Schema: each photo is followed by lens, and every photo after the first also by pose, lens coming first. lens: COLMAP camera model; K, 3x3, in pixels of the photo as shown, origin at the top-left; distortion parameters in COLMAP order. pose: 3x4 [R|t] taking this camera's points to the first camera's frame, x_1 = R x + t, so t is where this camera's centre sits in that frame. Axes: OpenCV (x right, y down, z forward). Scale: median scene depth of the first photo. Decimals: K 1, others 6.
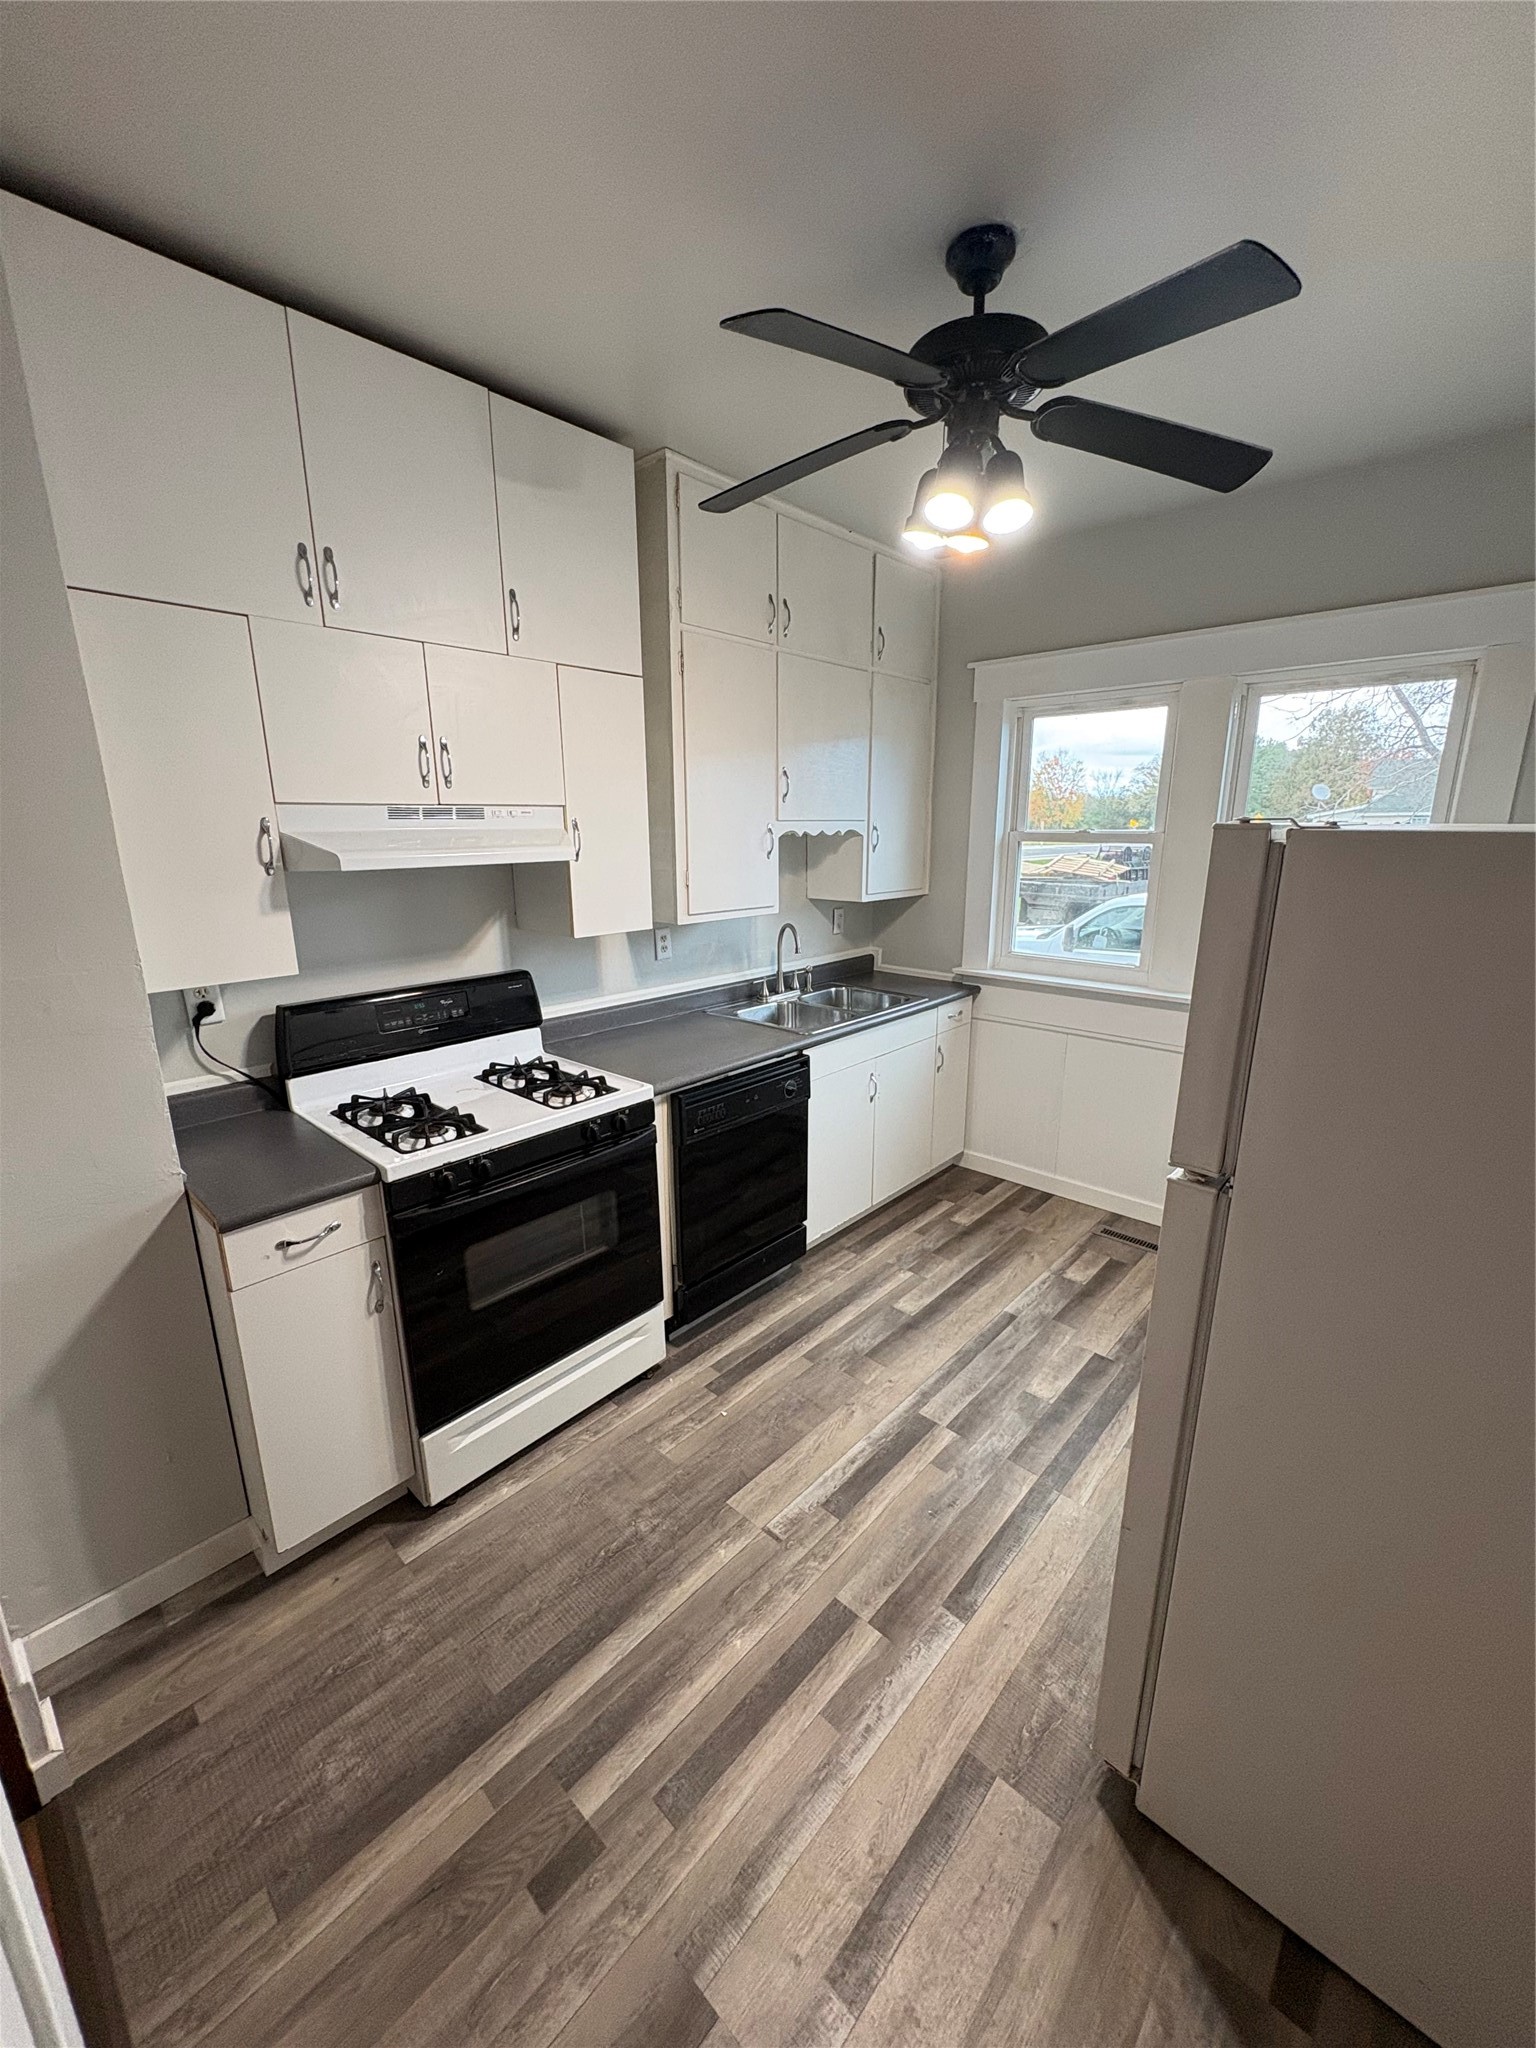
lens RADIAL K [[813.2, 0, 768.0], [0, 813.2, 1024.0], [0, 0, 1]] dist [0.000142, -0.000775]
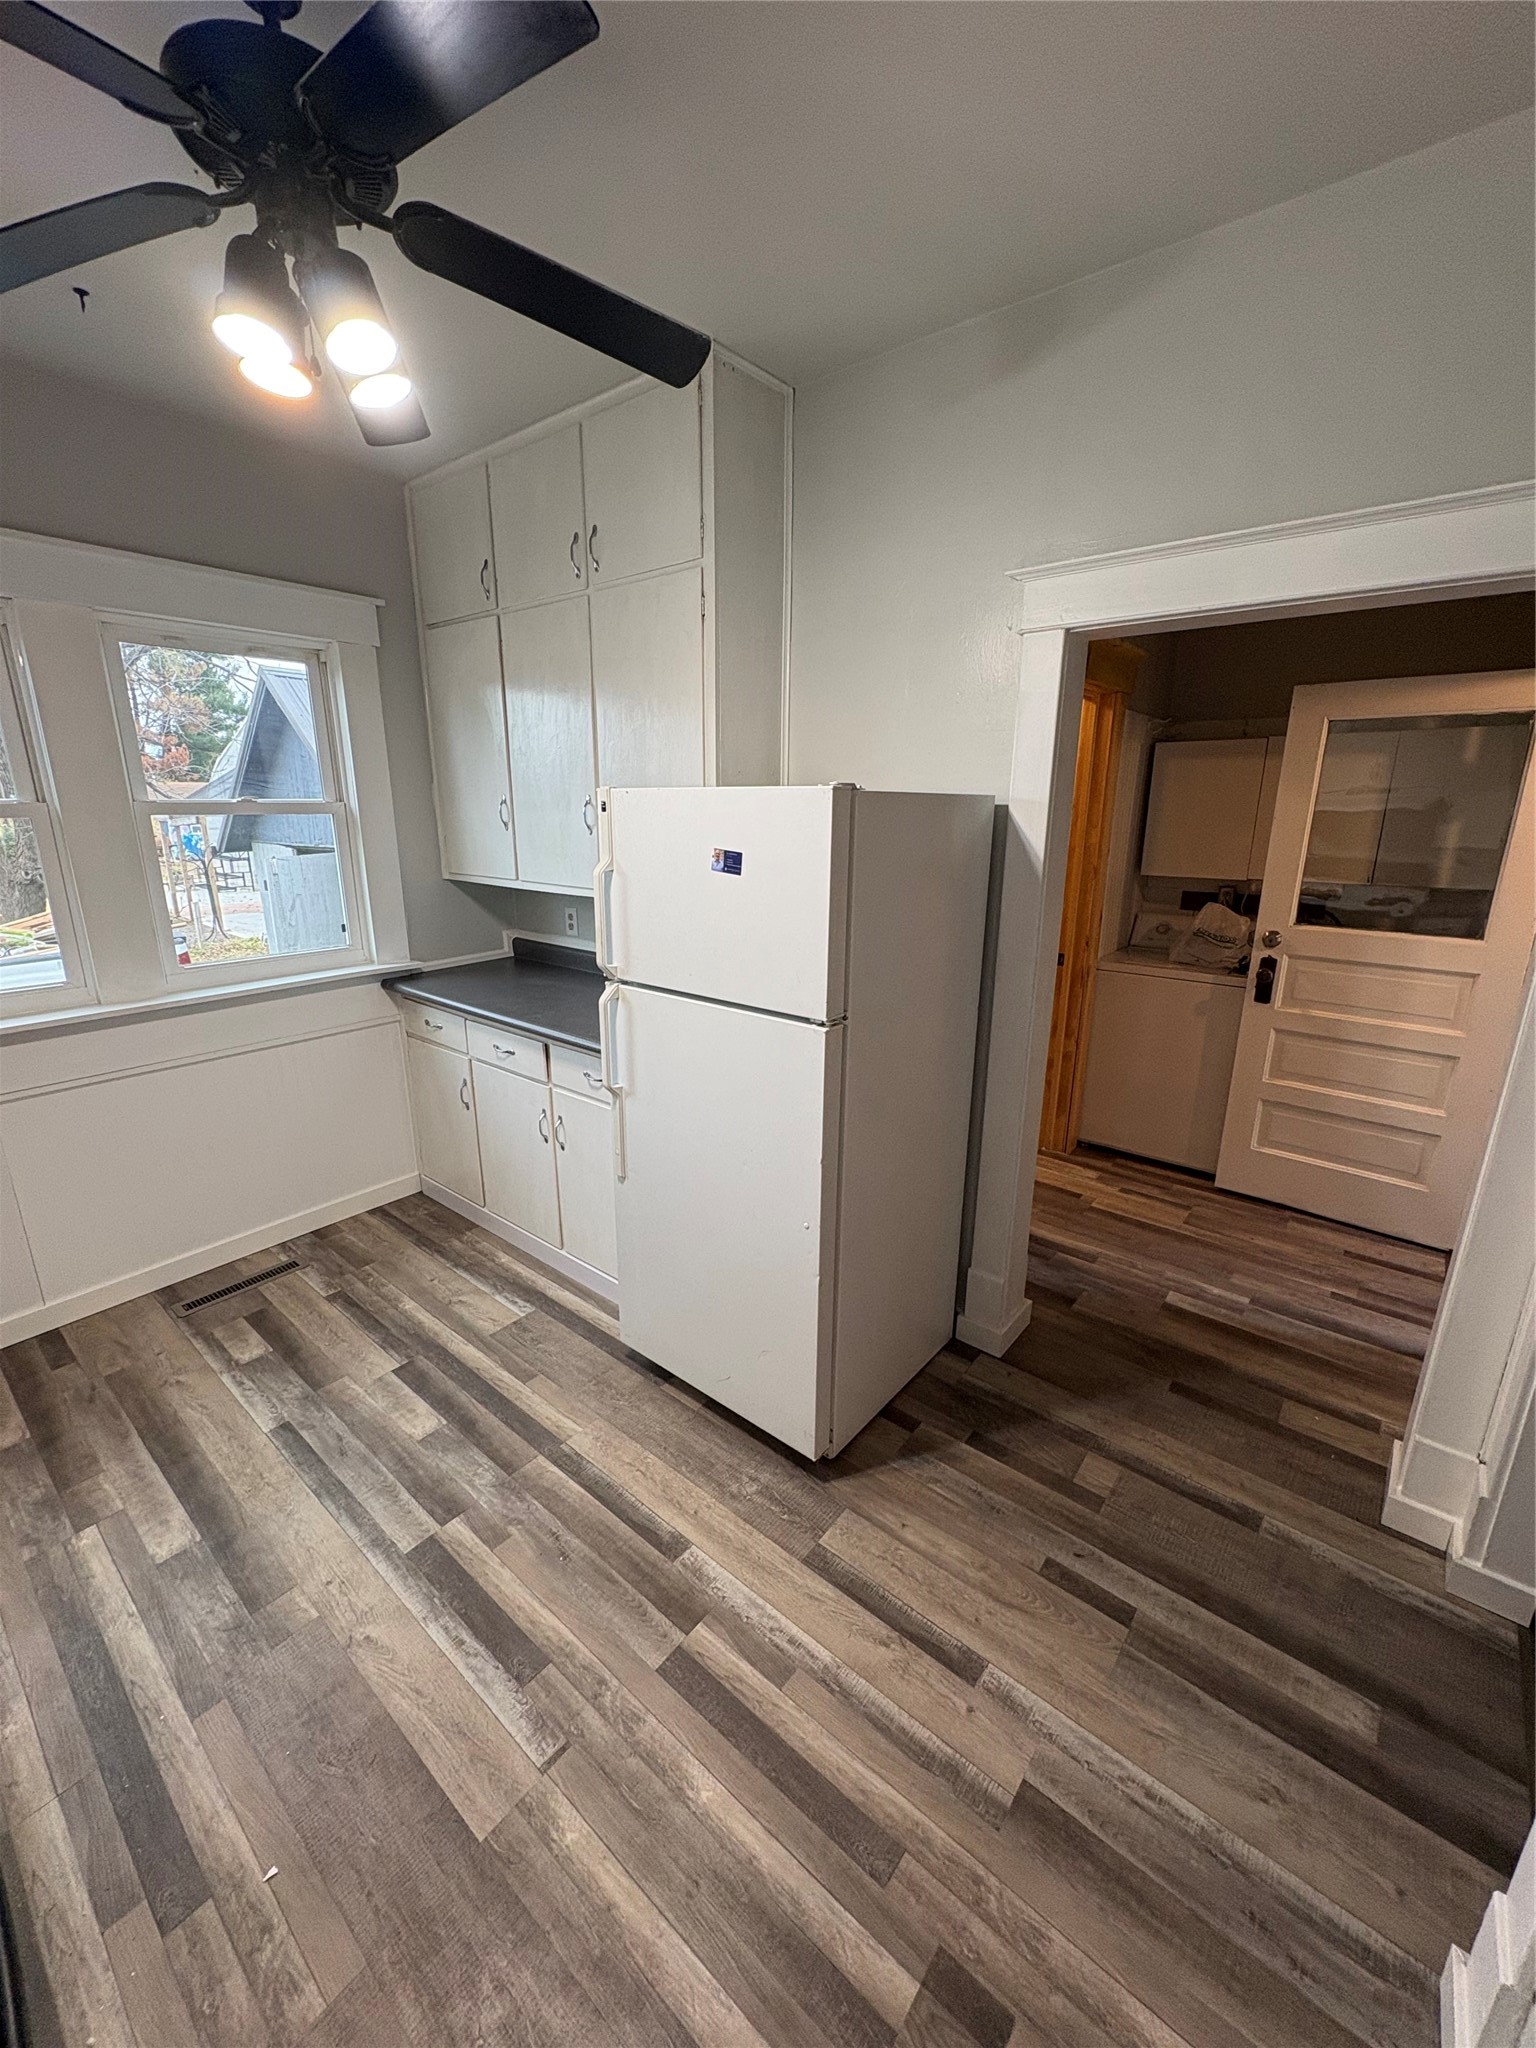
lens RADIAL K [[813.2, 0, 768.0], [0, 813.2, 1024.0], [0, 0, 1]] dist [0.000142, -0.000775]
pose [[-0.057934, -0.261806, 0.963380, -0.528207], [0.236518, 0.933928, 0.268026, -0.139914], [-0.969898, 0.243385, 0.007815, 0.630280]]
